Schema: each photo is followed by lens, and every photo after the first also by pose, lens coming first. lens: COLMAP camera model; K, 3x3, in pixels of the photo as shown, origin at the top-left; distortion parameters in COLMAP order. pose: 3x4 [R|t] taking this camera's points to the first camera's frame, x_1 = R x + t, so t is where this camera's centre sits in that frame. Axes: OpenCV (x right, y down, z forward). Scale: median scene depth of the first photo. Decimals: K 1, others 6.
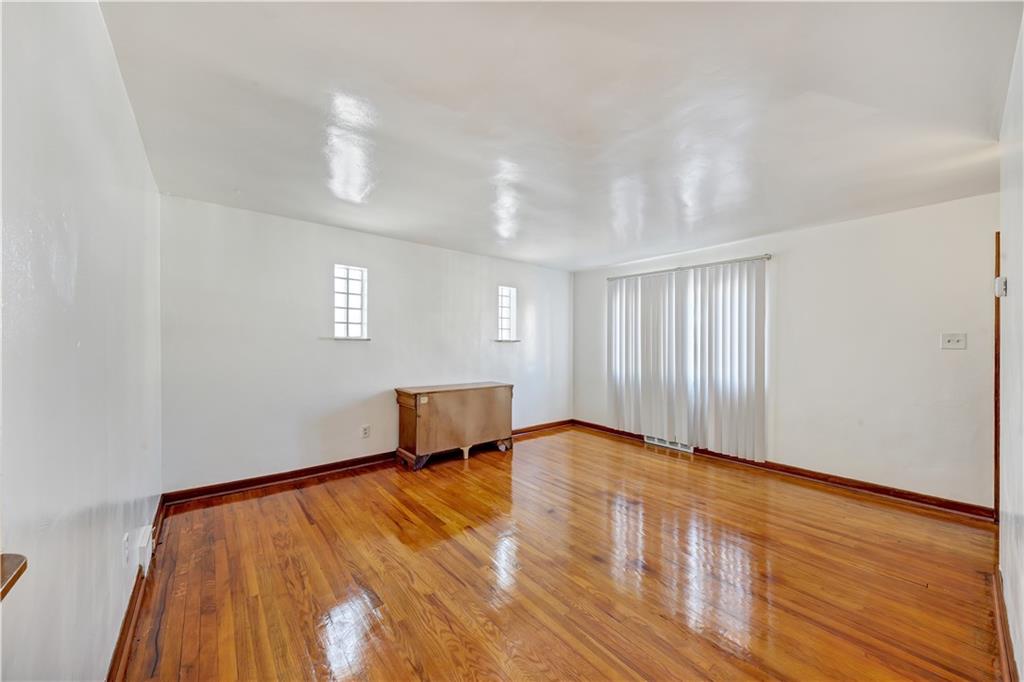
lens RADIAL K [[362.4, 0, 514.7], [0, 362.4, 348.2], [0, 0, 1]] dist [0.008242, -0.007540]
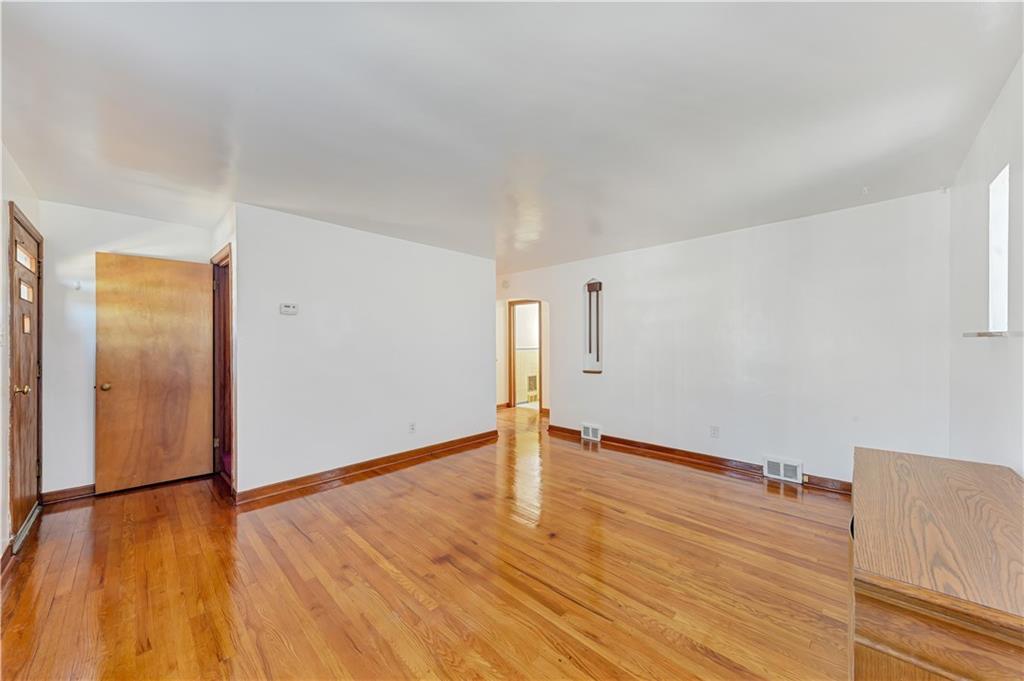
lens RADIAL K [[362.4, 0, 514.7], [0, 362.4, 347.7], [0, 0, 1]] dist [0.008242, -0.007540]
pose [[-0.991892, -0.011340, -0.126579, 0.221096], [-0.013874, 0.999720, 0.019152, -0.005917], [0.126327, 0.020753, -0.991772, 1.352746]]
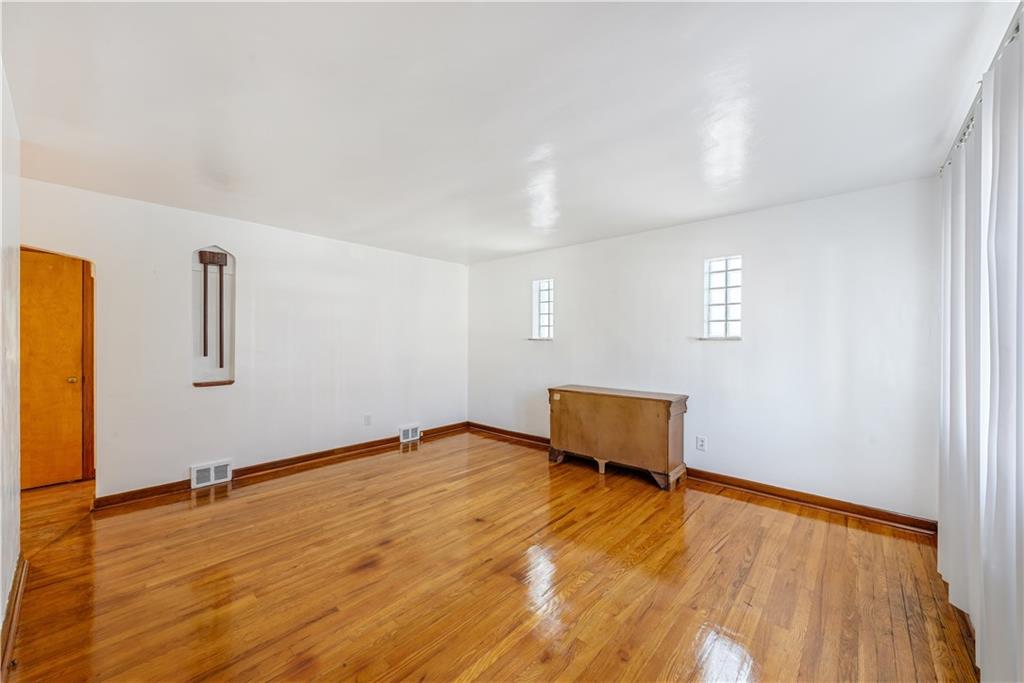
lens RADIAL K [[388.2, 0, 512.0], [0, 388.2, 341.5], [0, 0, 1]] dist [0.013595, 0.000032]
pose [[0.160626, -0.006812, -0.986992, 0.820507], [-0.014989, 0.999844, -0.009340, -0.002777], [0.986901, 0.016295, 0.160499, 0.674935]]
